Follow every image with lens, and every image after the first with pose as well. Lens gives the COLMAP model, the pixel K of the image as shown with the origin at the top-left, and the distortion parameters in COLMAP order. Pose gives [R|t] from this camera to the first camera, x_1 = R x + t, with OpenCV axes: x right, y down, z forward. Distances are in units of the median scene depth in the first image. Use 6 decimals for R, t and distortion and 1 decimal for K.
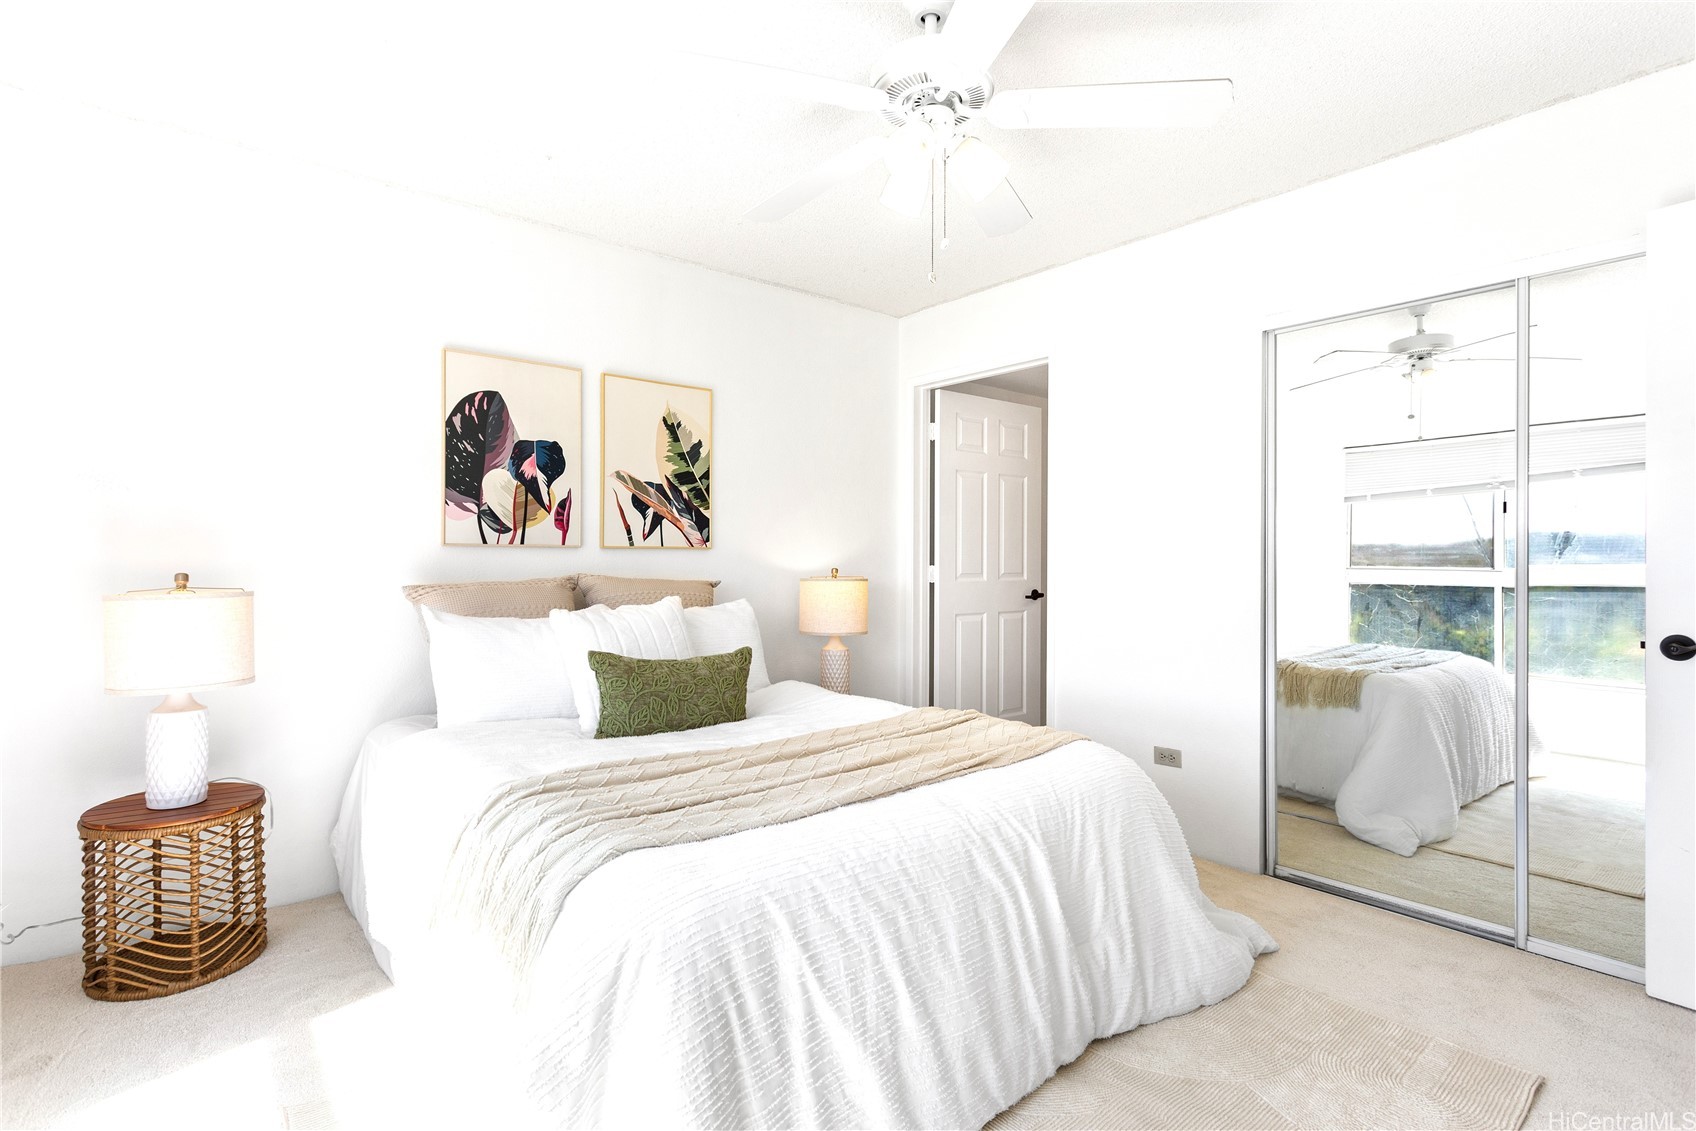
lens RADIAL K [[820.3, 0, 850.9], [0, 820.3, 560.8], [0, 0, 1]] dist [-0.004147, -0.000310]
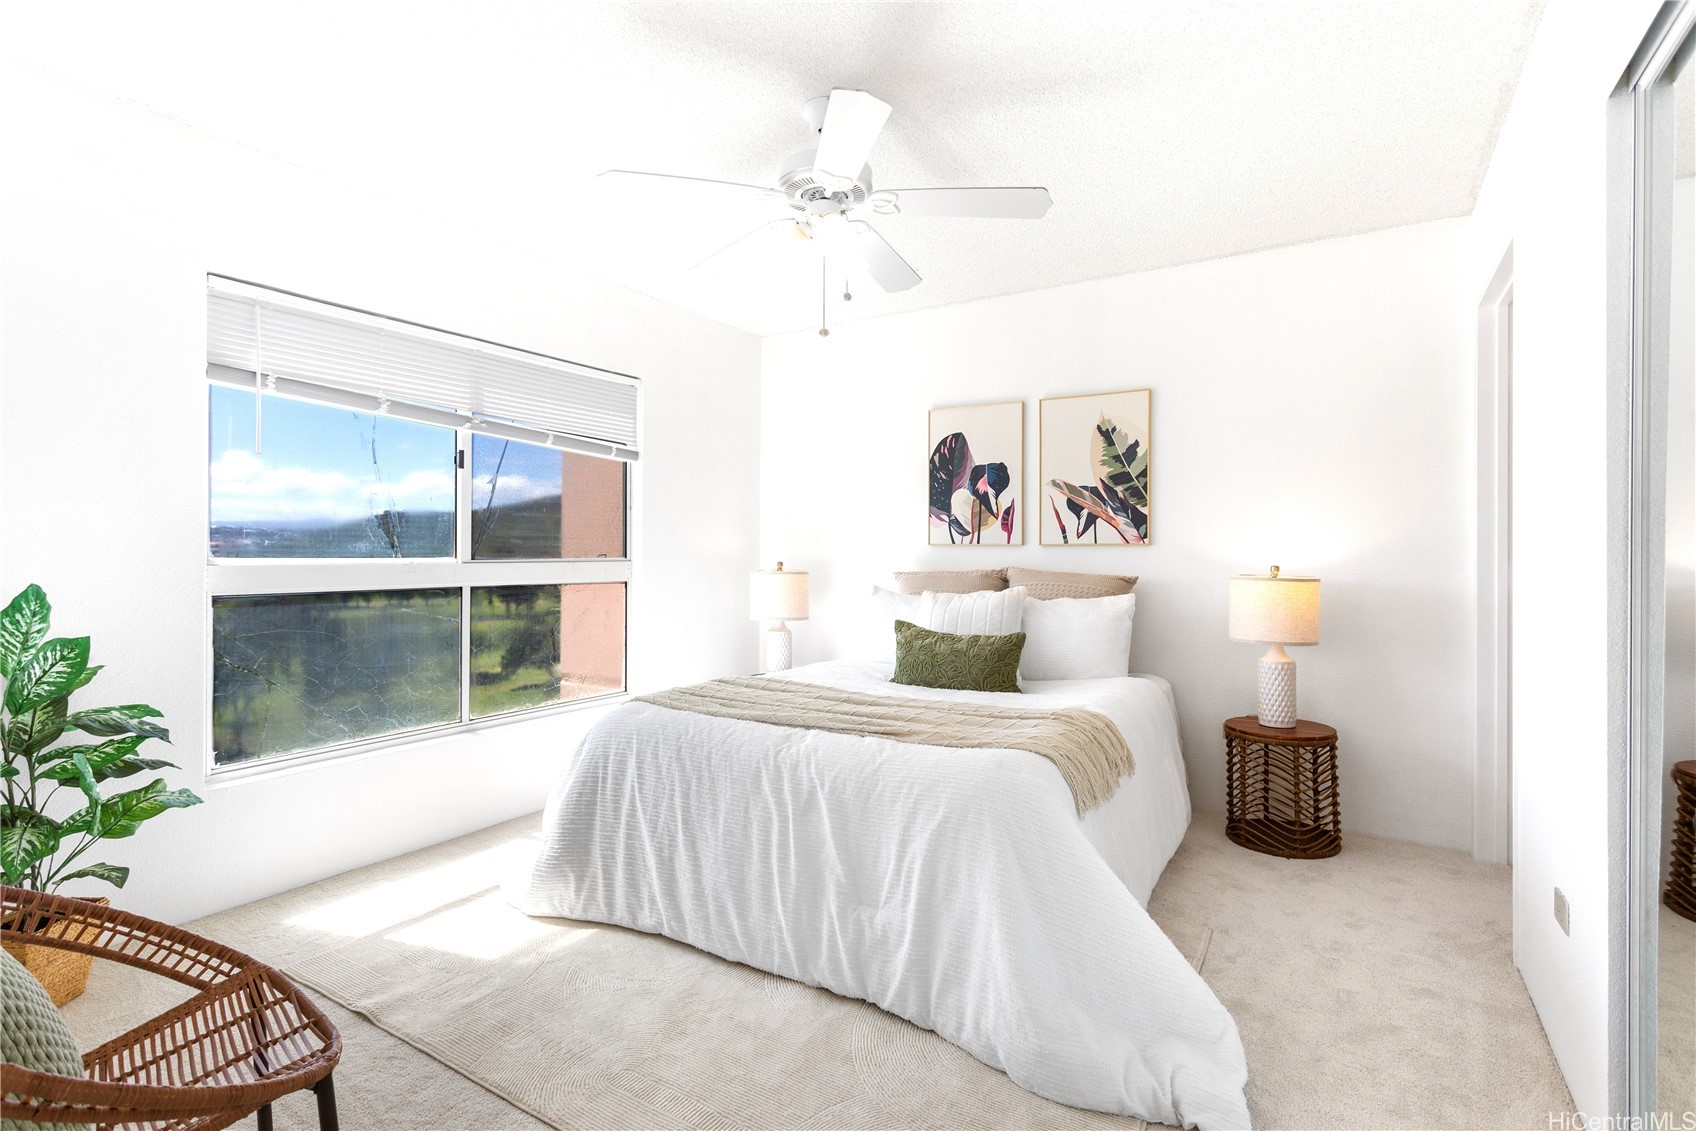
lens RADIAL K [[820.3, 0, 850.5], [0, 820.3, 560.5], [0, 0, 1]] dist [-0.004147, -0.000310]
pose [[0.317141, 0.006285, -0.948358, 0.734089], [-0.004386, 0.999977, 0.005161, 0.001171], [0.948368, 0.002523, 0.317161, 0.353964]]
